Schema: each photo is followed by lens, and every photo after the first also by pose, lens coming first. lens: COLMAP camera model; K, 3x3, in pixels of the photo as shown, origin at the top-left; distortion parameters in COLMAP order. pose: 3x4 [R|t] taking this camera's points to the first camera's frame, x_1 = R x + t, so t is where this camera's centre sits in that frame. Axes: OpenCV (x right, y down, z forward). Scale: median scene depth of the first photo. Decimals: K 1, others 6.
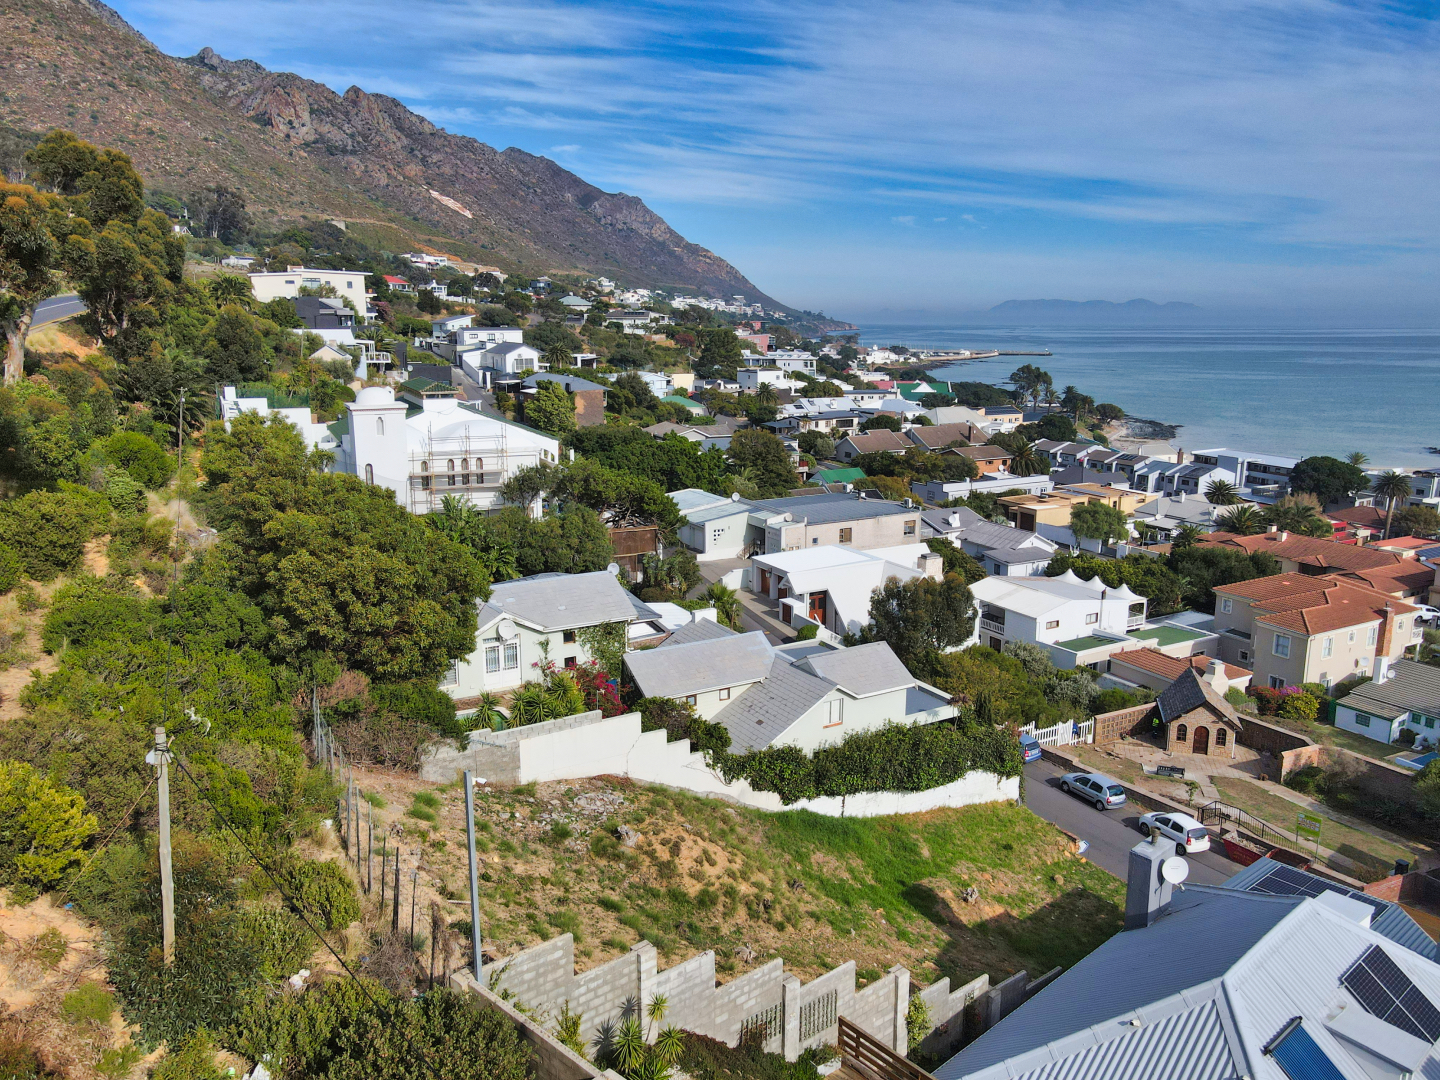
lens RADIAL K [[1063.1, 0, 731.8], [0, 1063.1, 541.2], [0, 0, 1]] dist [0.016446, 0.005367]
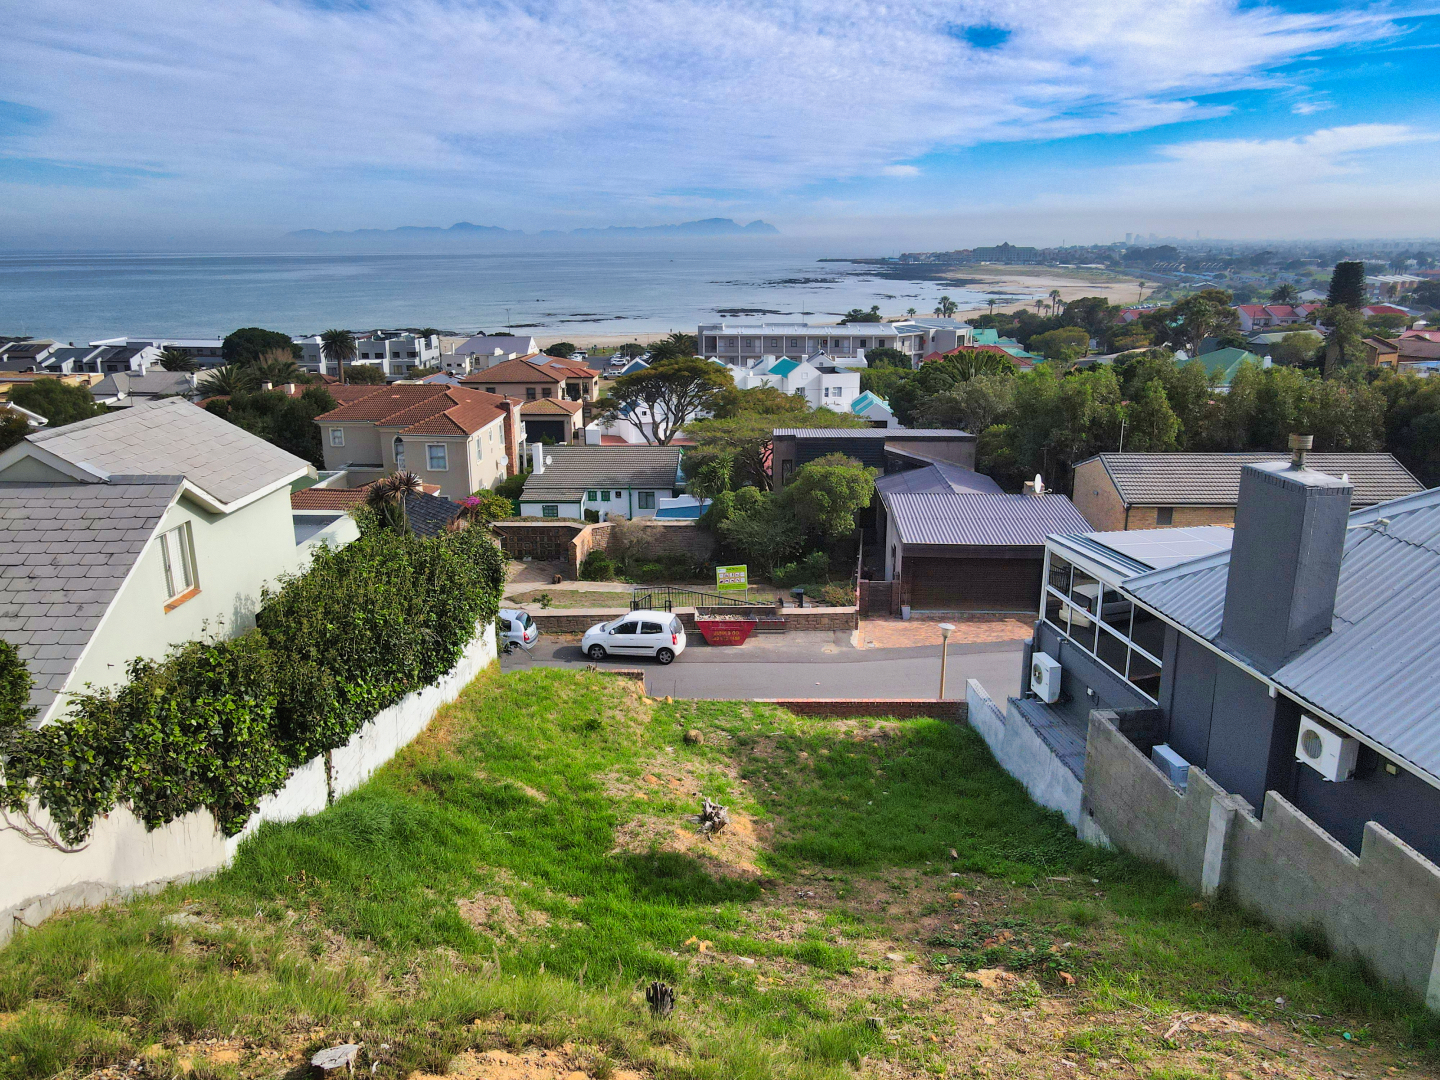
lens RADIAL K [[1063.1, 0, 724.2], [0, 1063.1, 539.7], [0, 0, 1]] dist [0.016446, 0.005367]
pose [[0.536126, -0.231892, 0.811662, -0.058557], [0.183175, 0.970576, 0.156301, 0.078380], [-0.824024, 0.064879, 0.562828, 0.387543]]
